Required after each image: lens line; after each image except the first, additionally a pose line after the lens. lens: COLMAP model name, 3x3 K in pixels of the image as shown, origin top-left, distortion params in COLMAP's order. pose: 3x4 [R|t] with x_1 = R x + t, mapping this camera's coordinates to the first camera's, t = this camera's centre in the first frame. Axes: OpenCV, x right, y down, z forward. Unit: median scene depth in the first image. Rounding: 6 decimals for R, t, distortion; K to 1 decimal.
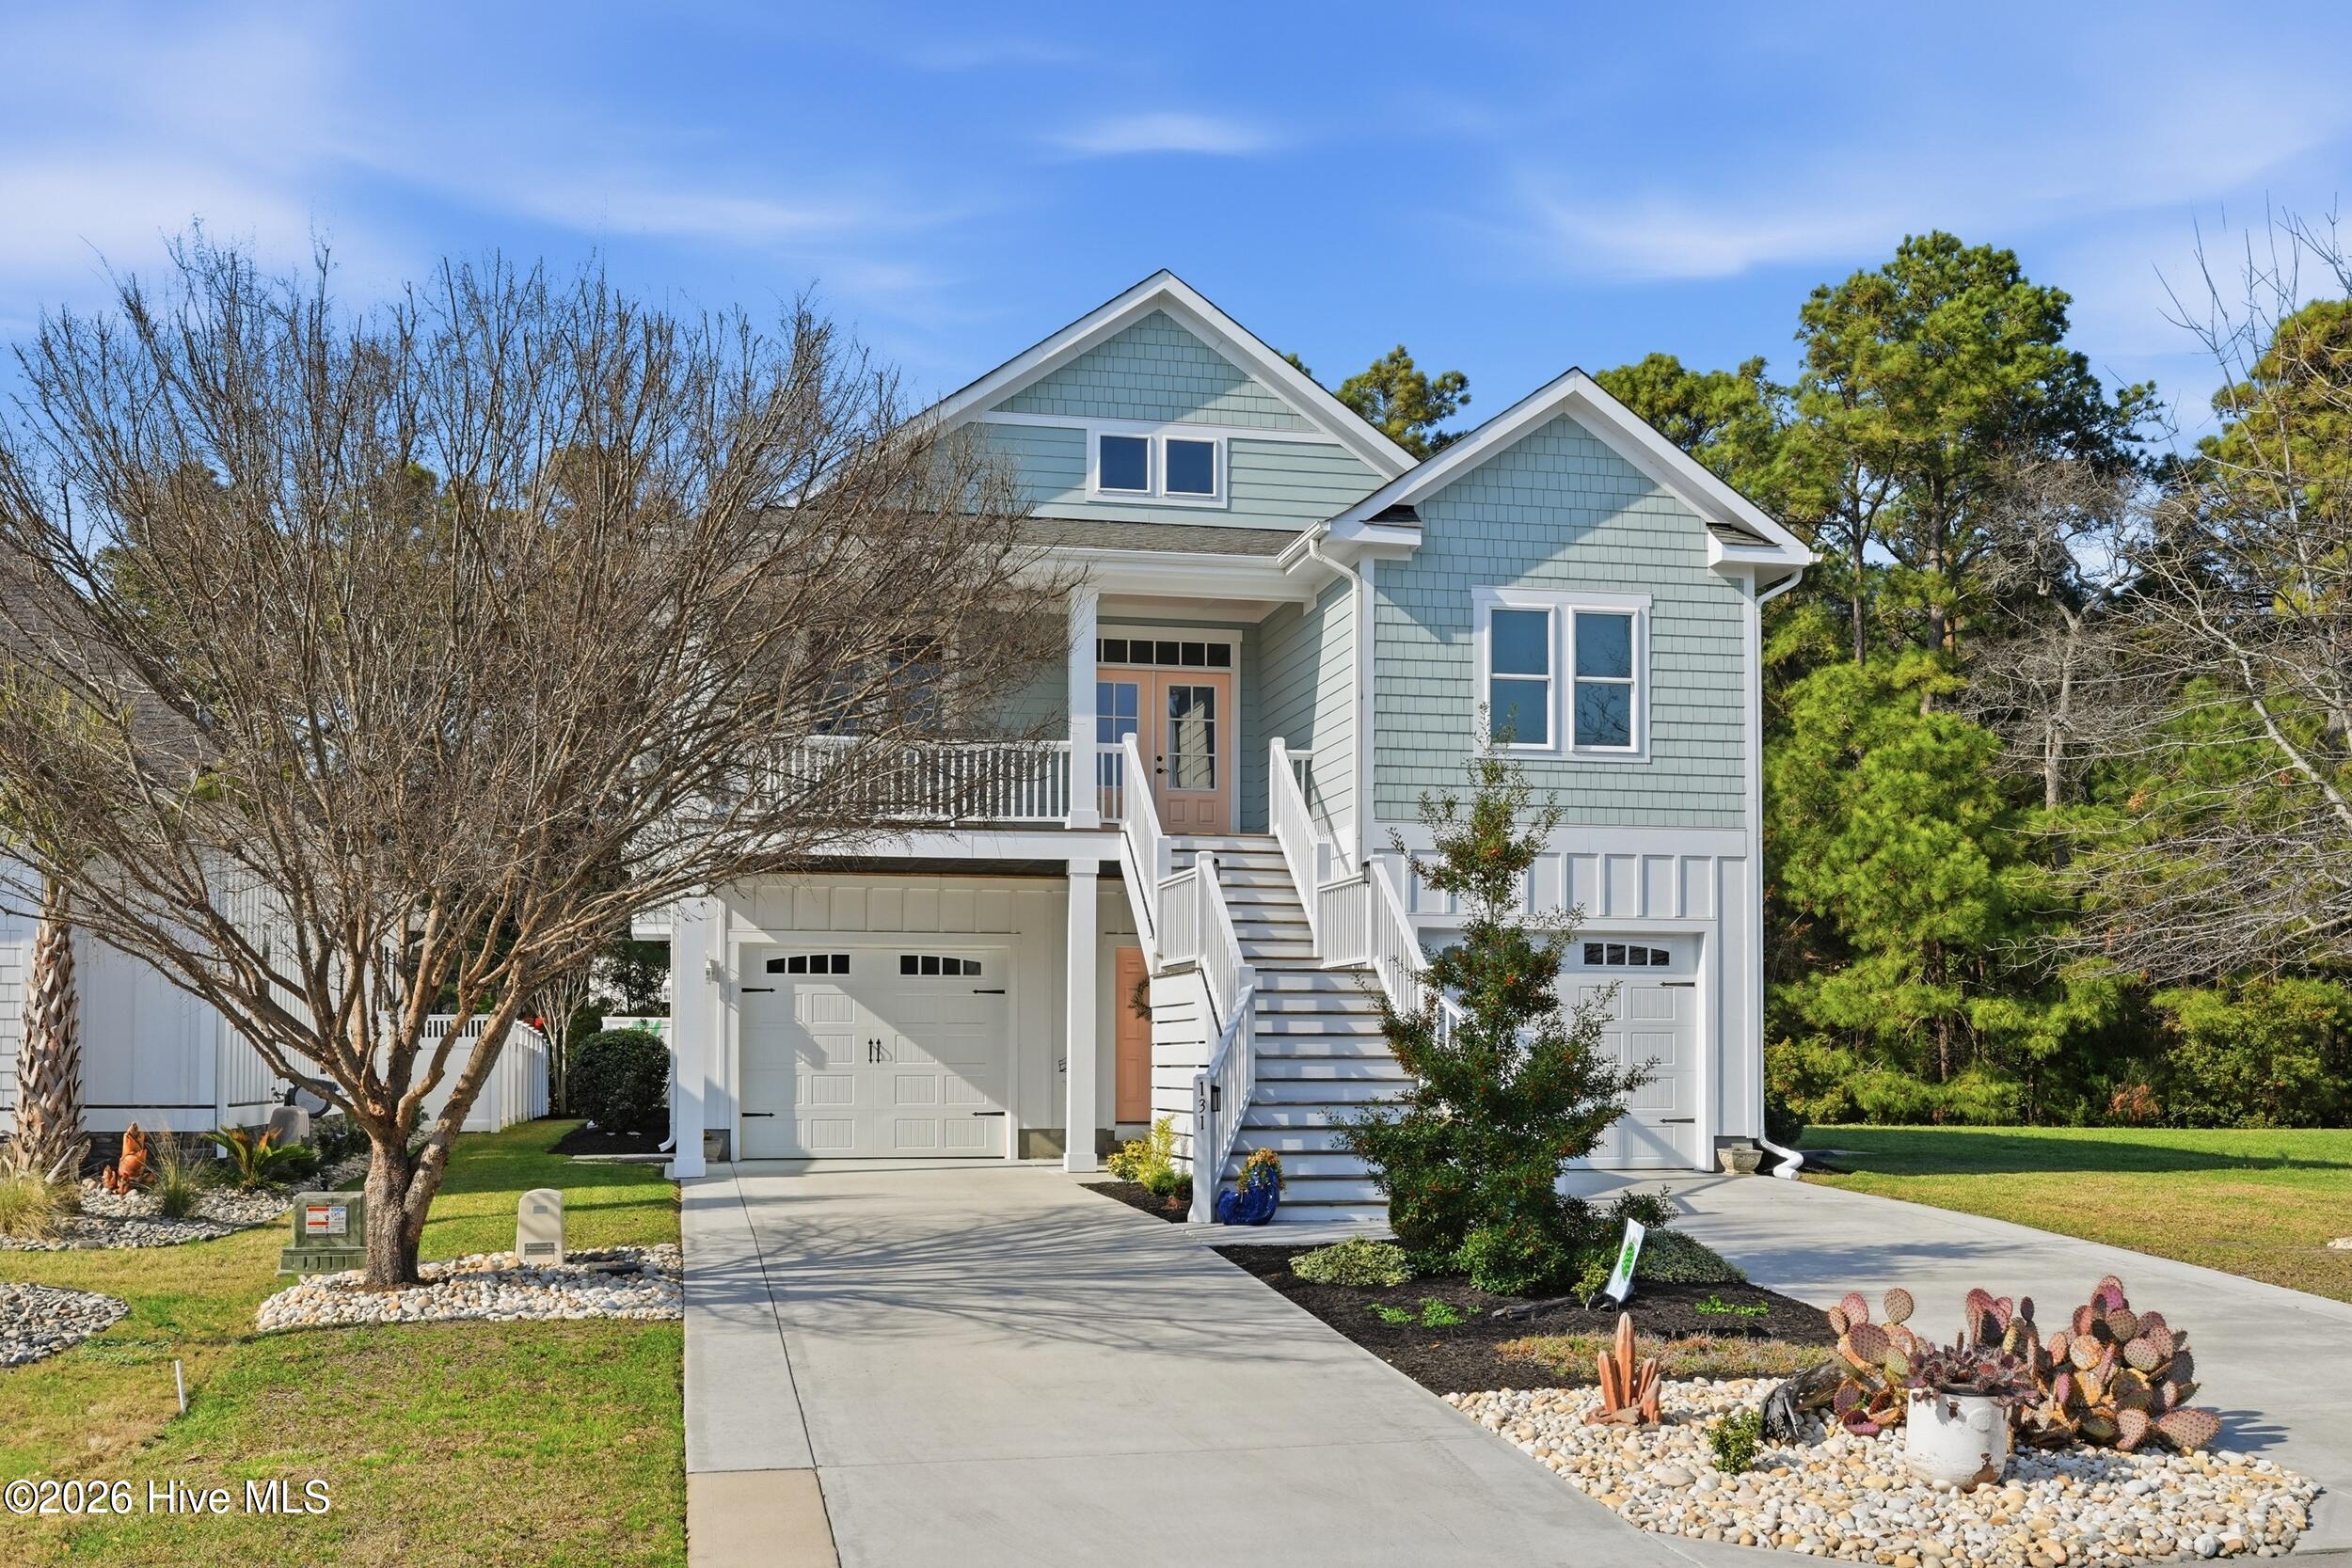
lens RADIAL K [[2332.4, 0, 1046.1], [0, 2332.4, 1063.7], [0, 0, 1]] dist [-0.007895, 0.000000]
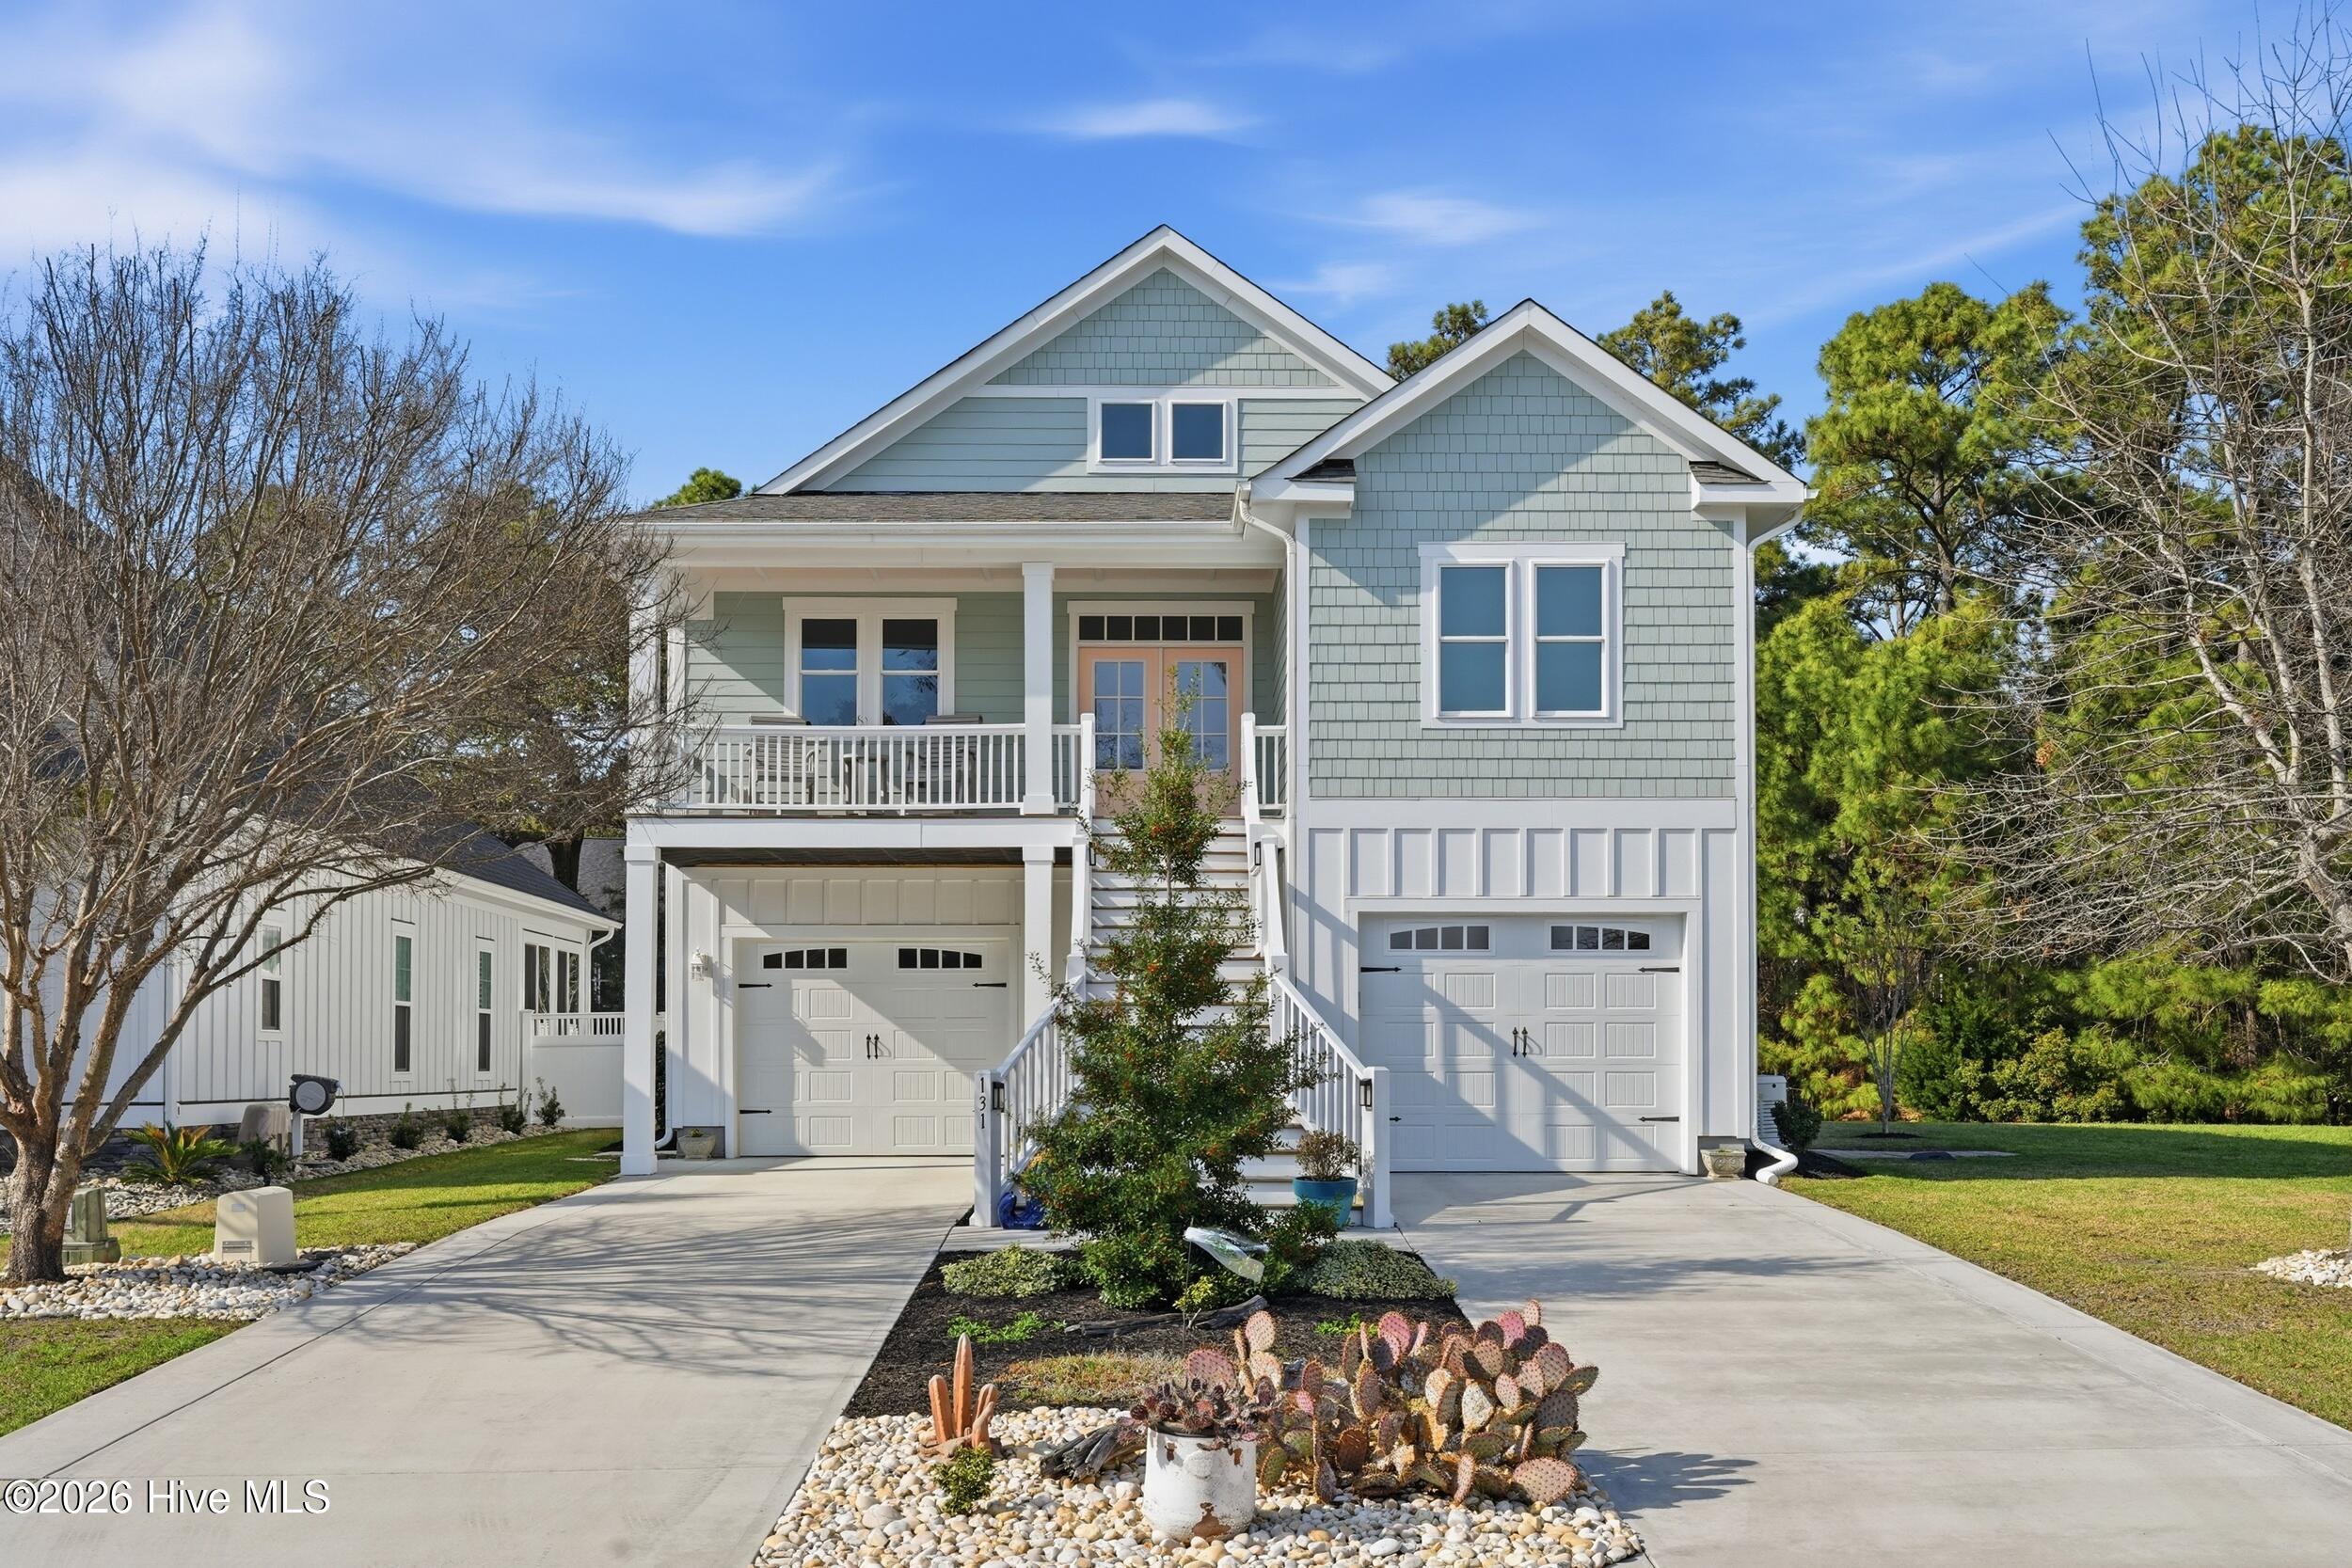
lens RADIAL K [[2332.4, 0, 1066.4], [0, 2332.4, 1108.2], [0, 0, 1]] dist [-0.007895, 0.000000]
pose [[0.982107, 0.000096, -0.188324, 0.211327], [0.003870, 0.999778, 0.020689, 0.000400], [0.188284, -0.021048, 0.981889, 0.055216]]
